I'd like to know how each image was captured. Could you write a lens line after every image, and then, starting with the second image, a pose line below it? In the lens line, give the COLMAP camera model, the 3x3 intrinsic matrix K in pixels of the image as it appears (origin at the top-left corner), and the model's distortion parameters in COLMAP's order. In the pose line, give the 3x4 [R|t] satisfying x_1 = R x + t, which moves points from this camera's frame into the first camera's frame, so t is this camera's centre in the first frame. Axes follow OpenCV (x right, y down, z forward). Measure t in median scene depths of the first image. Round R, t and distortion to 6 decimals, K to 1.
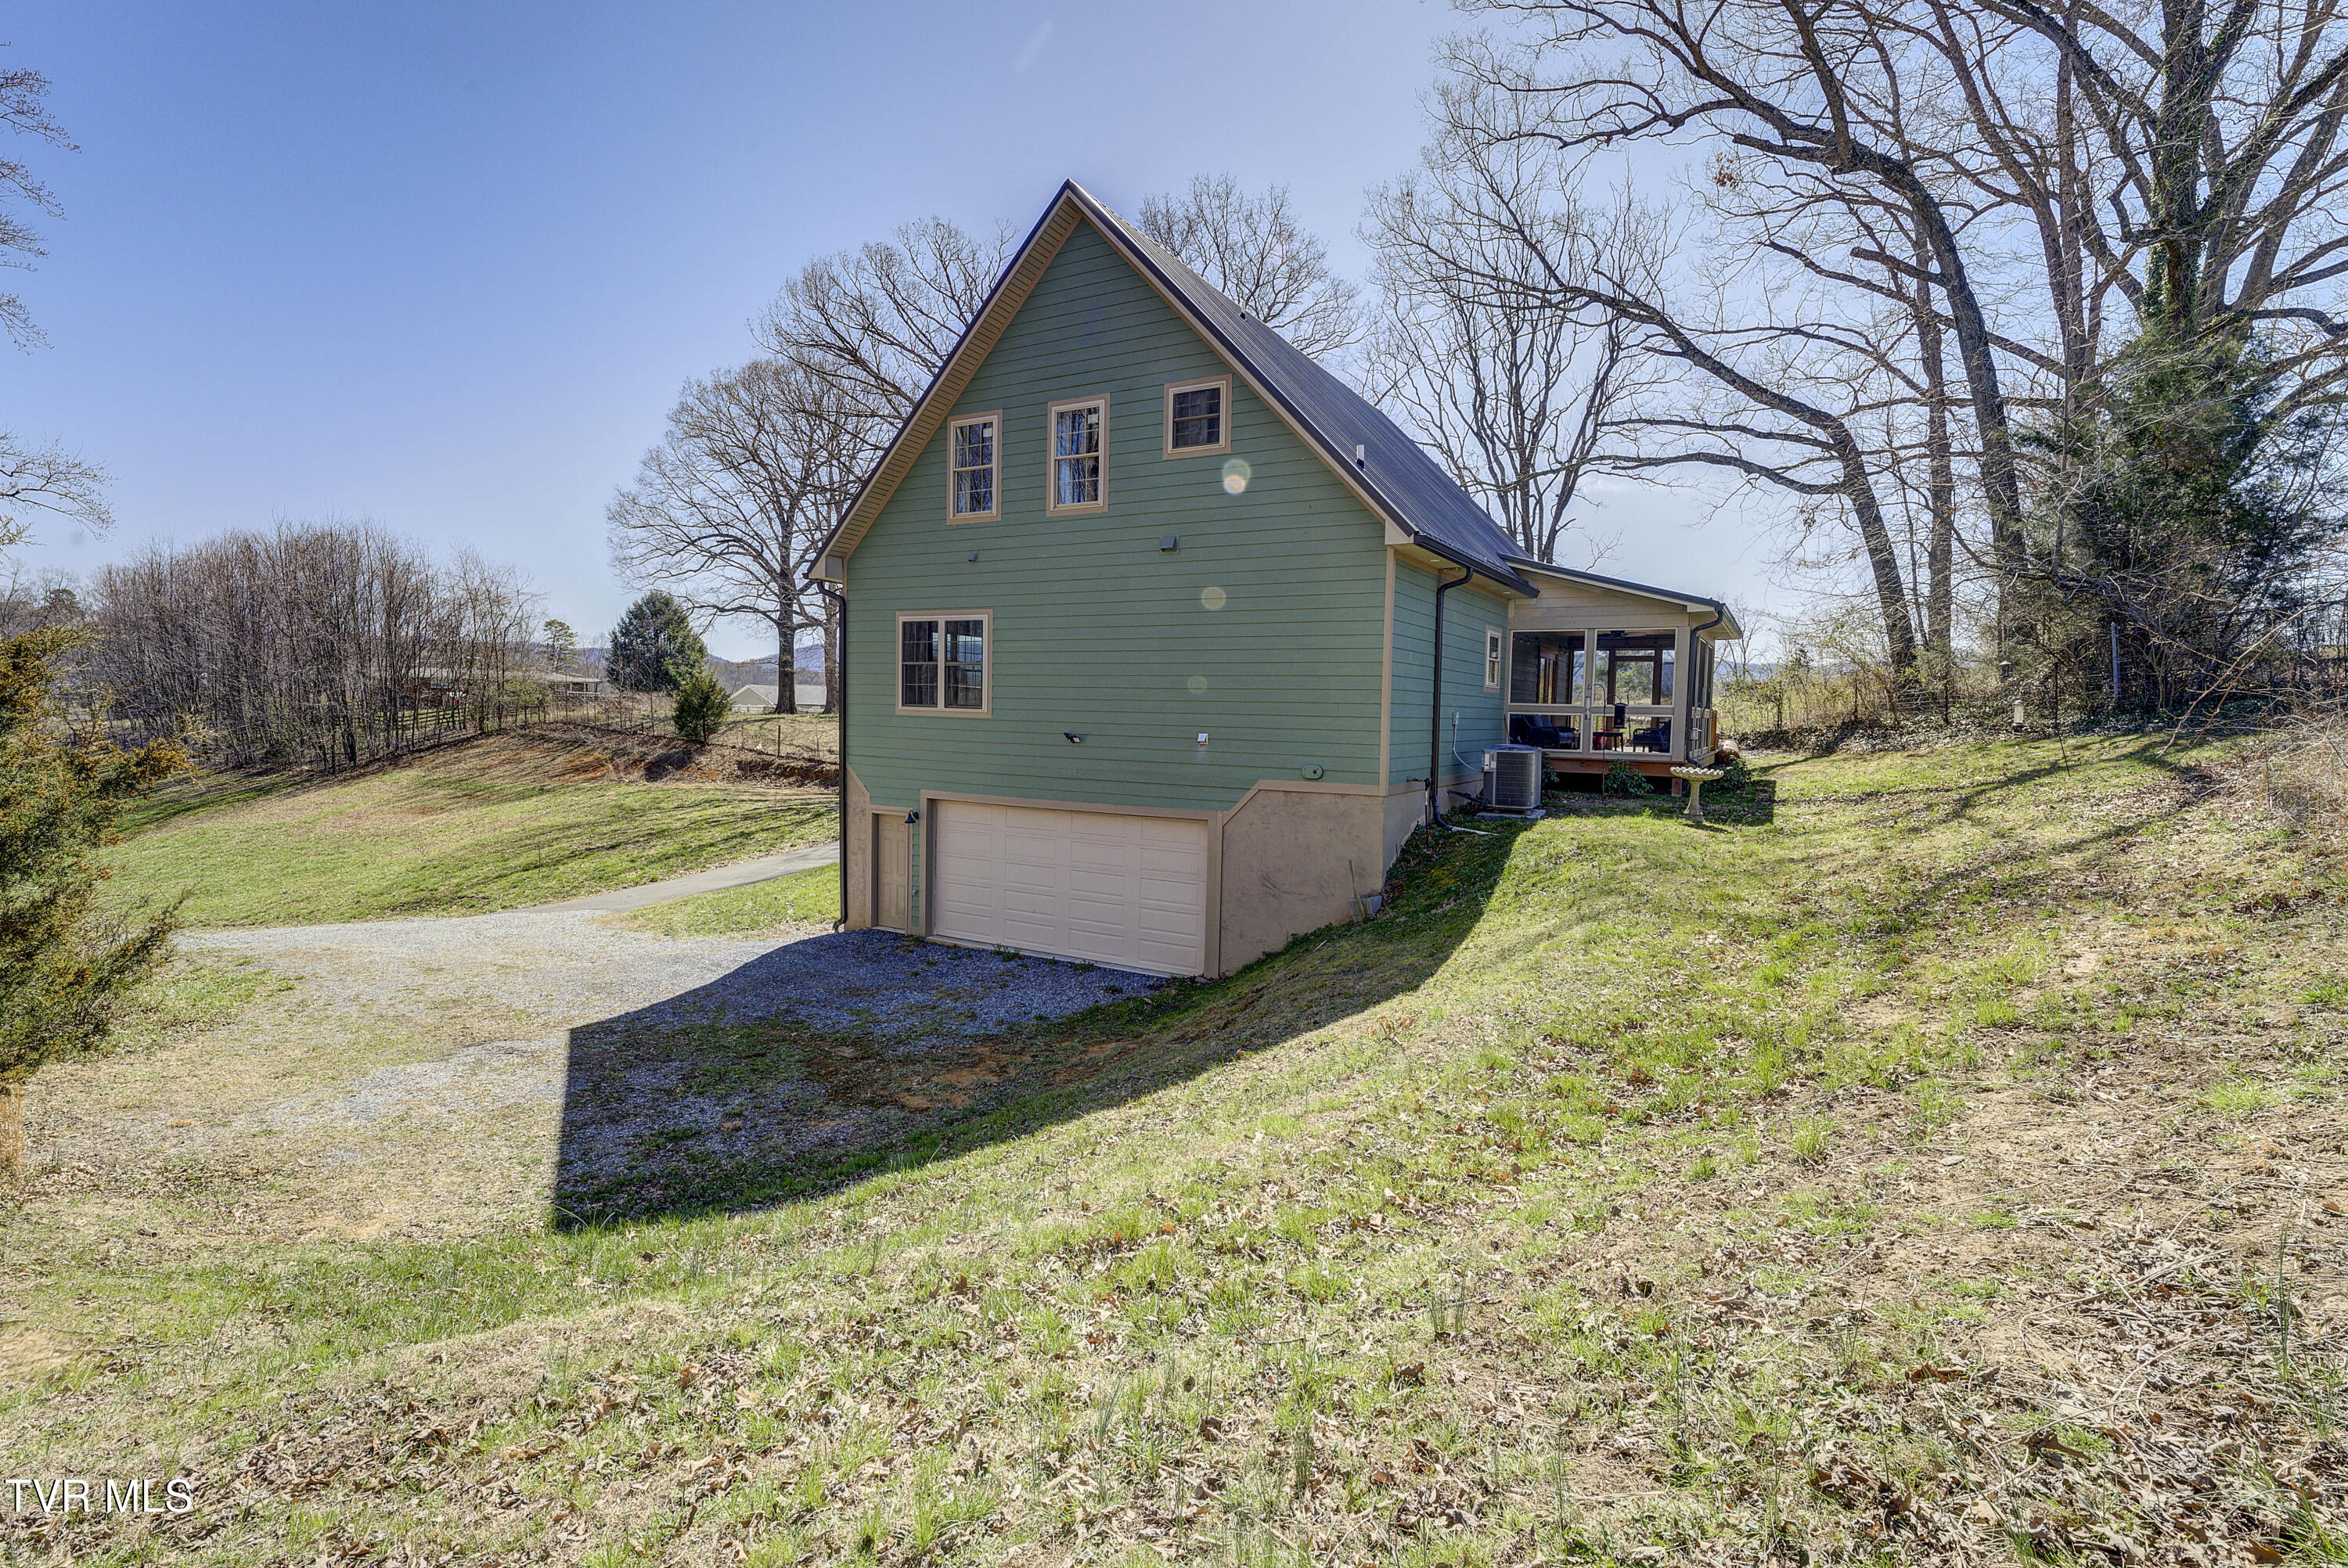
lens RADIAL K [[1168.8, 0, 1167.2], [0, 1168.8, 771.8], [0, 0, 1]] dist [0.004249, 0.000779]
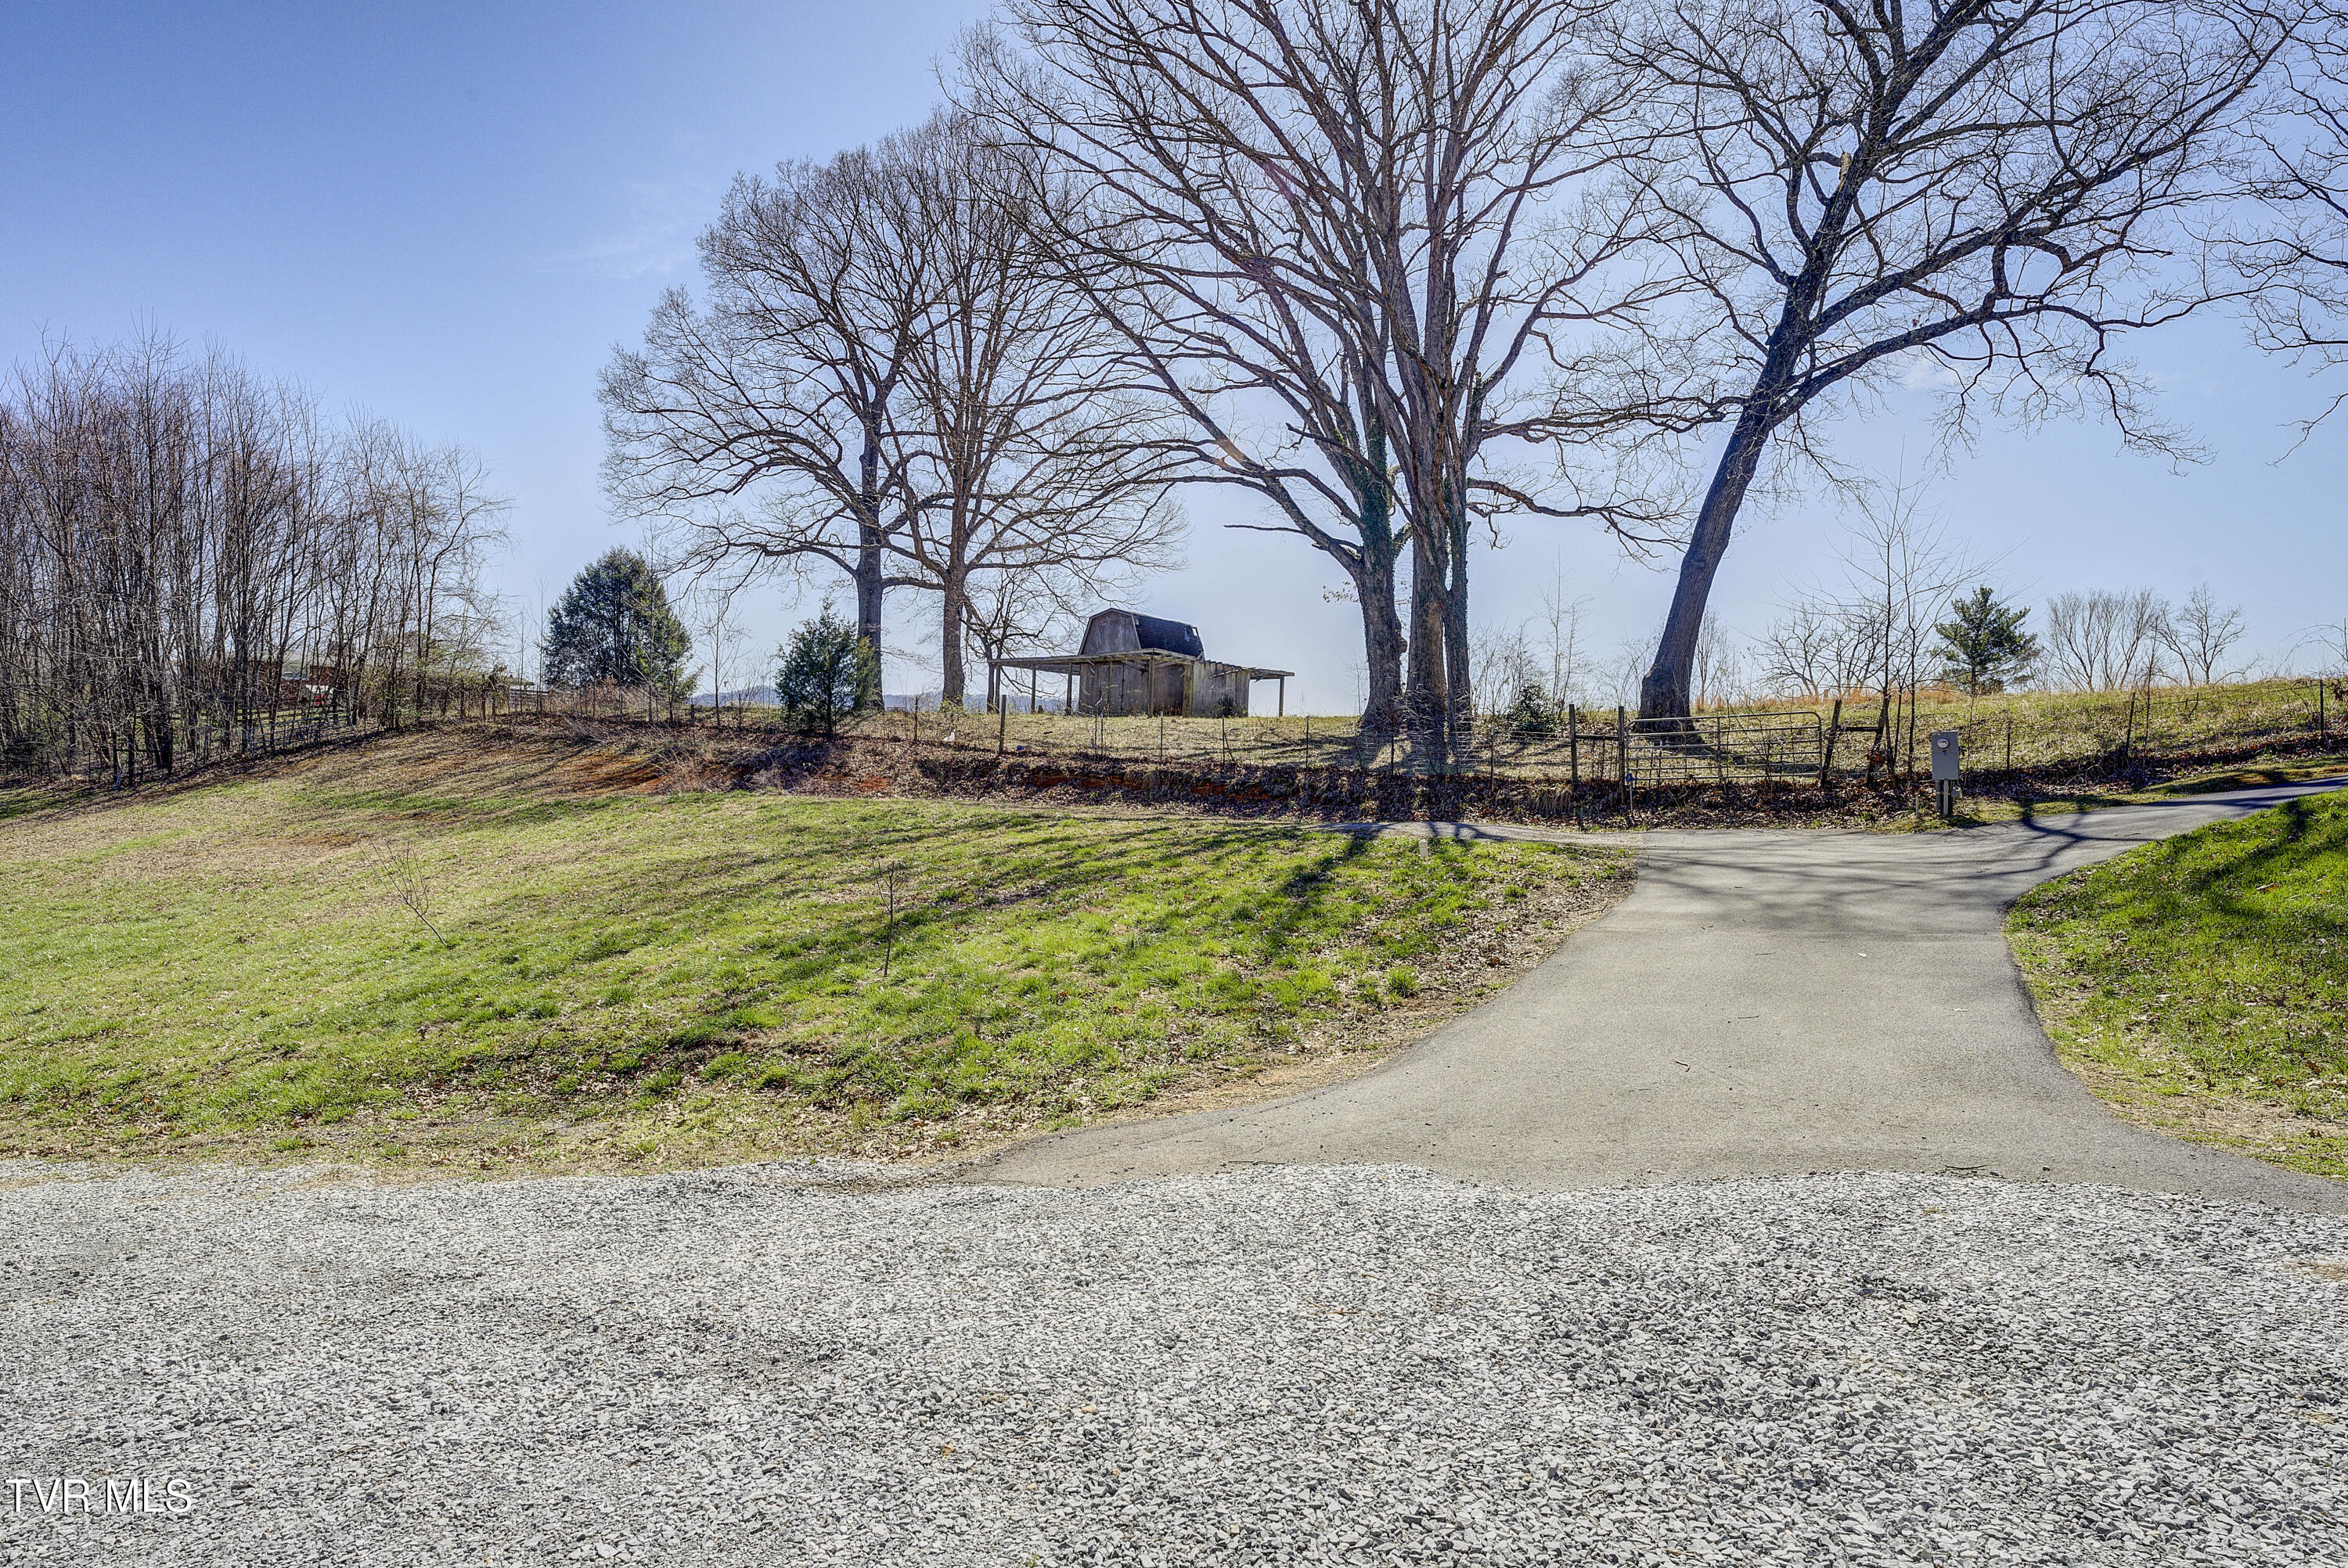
lens RADIAL K [[1338.4, 0, 1174.5], [0, 1338.4, 789.9], [0, 0, 1]] dist [0.007651, -0.002365]
pose [[0.997976, 0.013331, 0.062184, -0.231924], [-0.010397, 0.998828, -0.047270, 0.025720], [-0.062741, 0.046528, 0.996945, 0.300463]]
